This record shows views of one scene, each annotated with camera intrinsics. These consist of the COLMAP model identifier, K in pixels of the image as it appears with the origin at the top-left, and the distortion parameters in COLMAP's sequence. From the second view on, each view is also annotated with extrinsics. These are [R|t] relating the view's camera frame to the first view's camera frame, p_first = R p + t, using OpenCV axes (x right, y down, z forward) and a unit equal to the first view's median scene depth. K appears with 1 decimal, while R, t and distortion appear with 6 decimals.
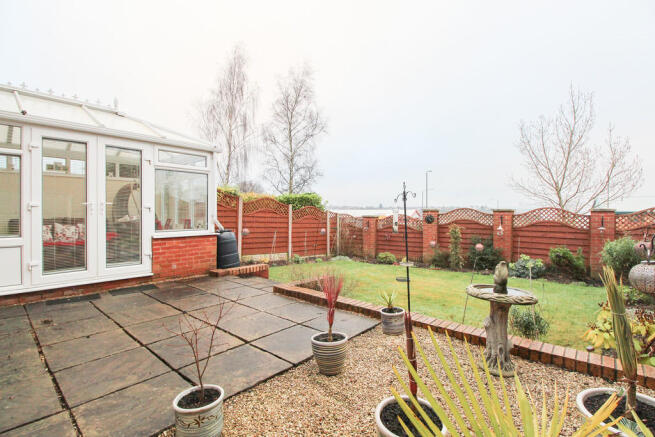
lens RADIAL K [[310.2, 0, 329.5], [0, 310.2, 213.2], [0, 0, 1]] dist [-0.001103, -0.000199]
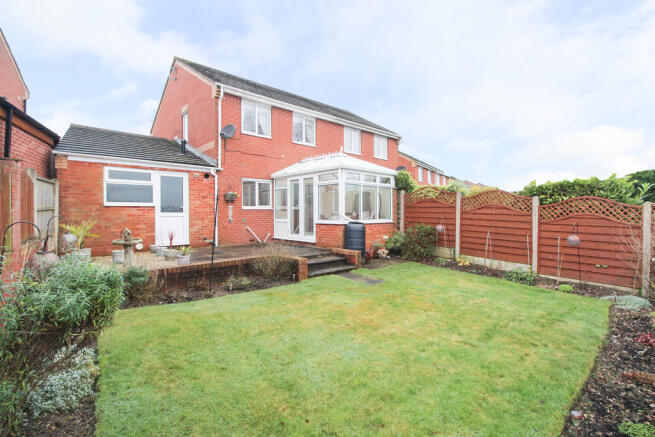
lens RADIAL K [[310.2, 0, 329.5], [0, 310.2, 213.2], [0, 0, 1]] dist [-0.001103, -0.000199]
pose [[-0.101431, 0.007915, -0.994811, 0.678533], [0.000401, 0.999969, 0.007915, 0.003793], [0.994843, 0.000404, -0.101431, 0.681081]]
